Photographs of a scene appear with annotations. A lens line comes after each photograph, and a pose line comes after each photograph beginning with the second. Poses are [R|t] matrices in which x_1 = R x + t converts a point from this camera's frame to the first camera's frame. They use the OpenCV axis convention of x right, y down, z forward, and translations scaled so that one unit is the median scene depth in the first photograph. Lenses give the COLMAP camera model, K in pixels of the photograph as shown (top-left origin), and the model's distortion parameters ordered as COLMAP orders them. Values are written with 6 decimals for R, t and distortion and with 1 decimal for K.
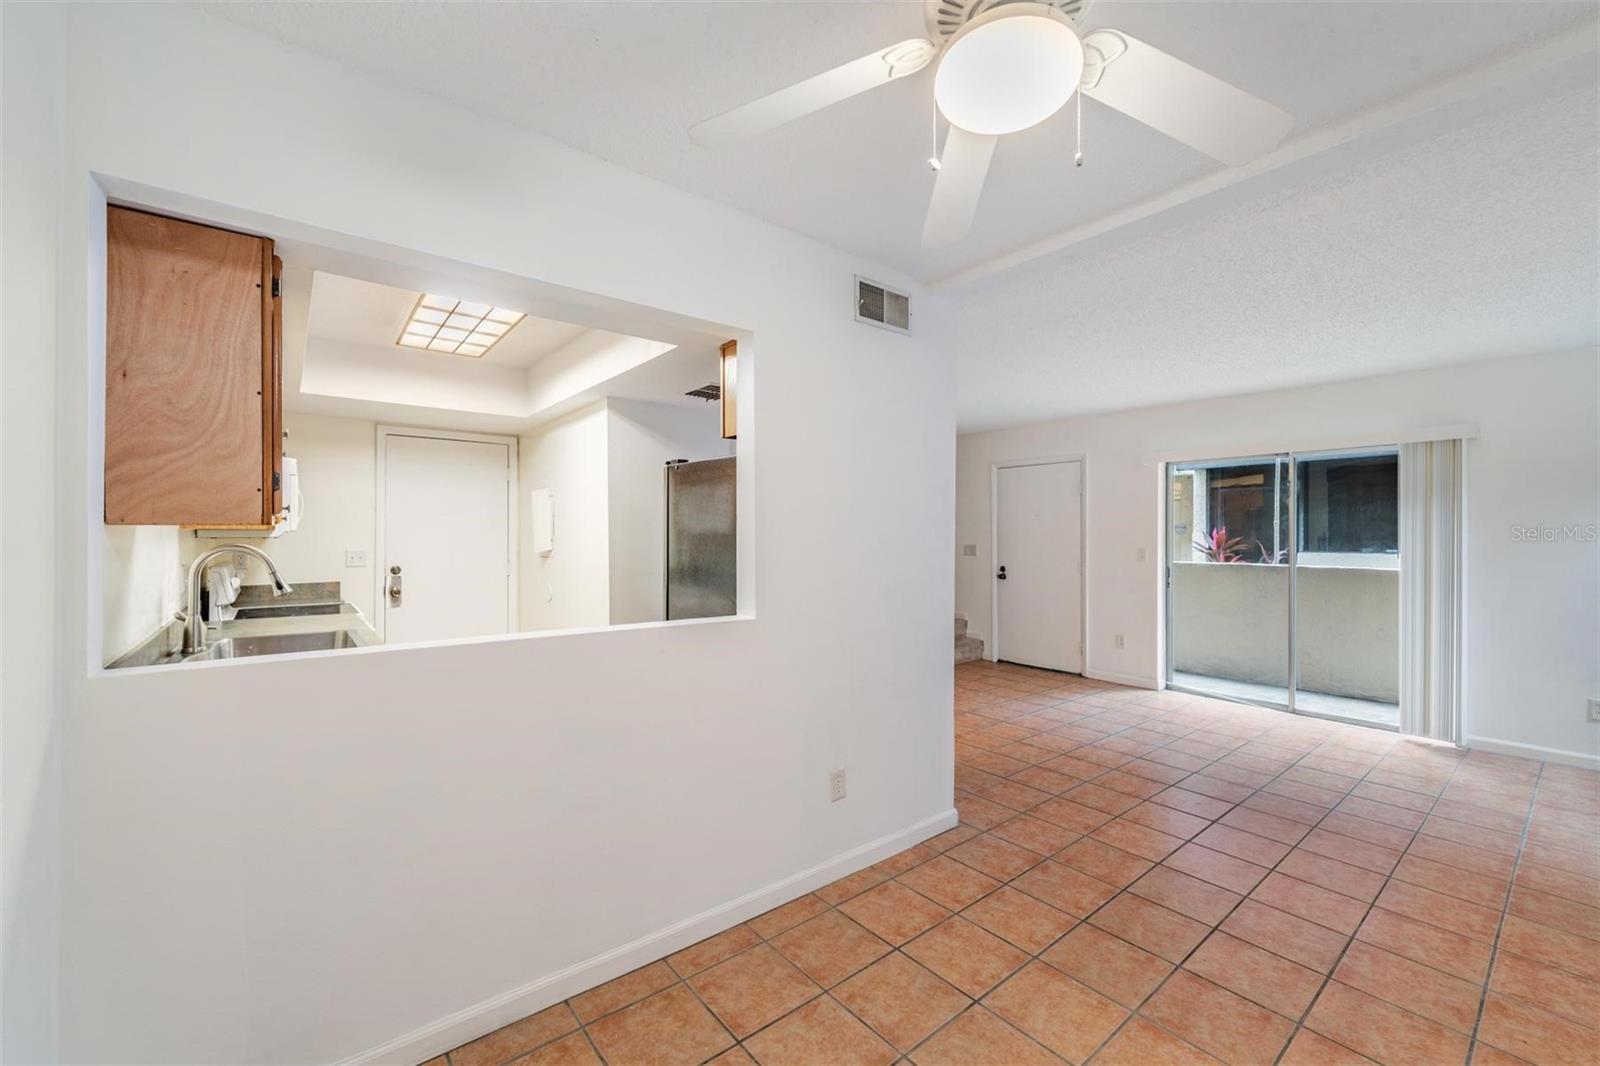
lens RADIAL K [[658.6, 0, 803.9], [0, 658.6, 534.2], [0, 0, 1]] dist [-0.004151, -0.000468]
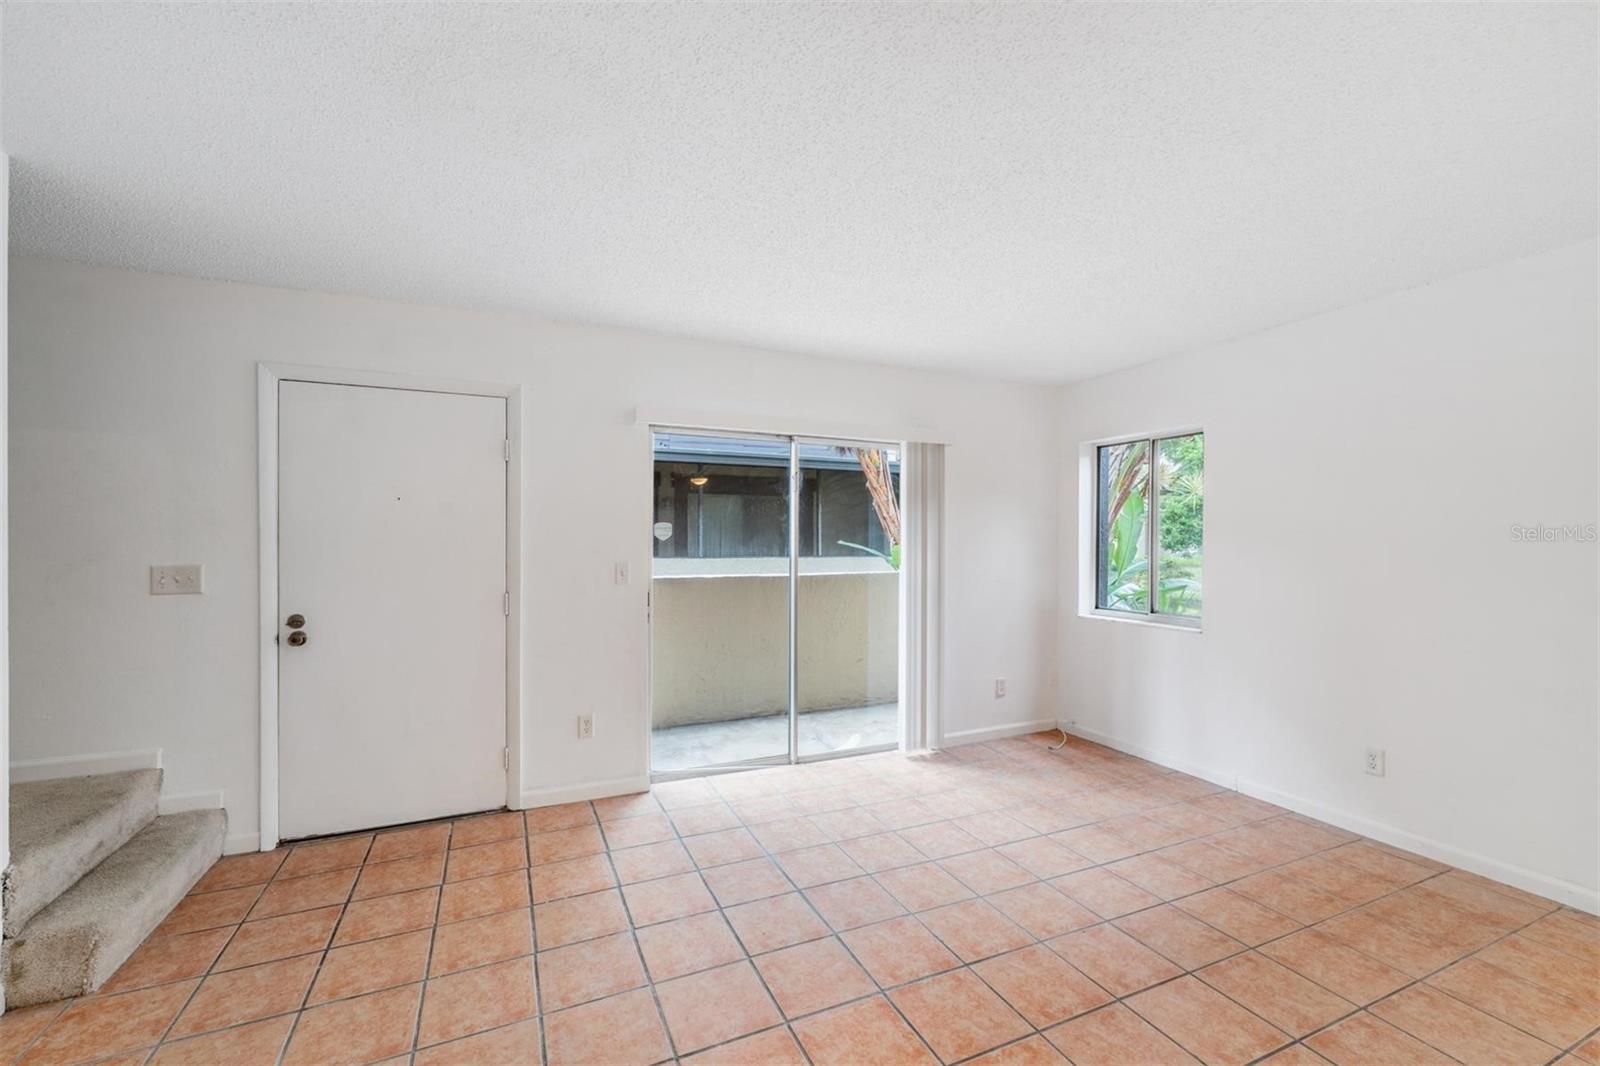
lens RADIAL K [[658.6, 0, 794.0], [0, 658.6, 536.2], [0, 0, 1]] dist [-0.004151, -0.000468]
pose [[0.259850, 0.001506, 0.965648, -0.027512], [-0.001425, 0.999998, -0.001176, -0.001681], [-0.965648, -0.001070, 0.259851, 0.793099]]
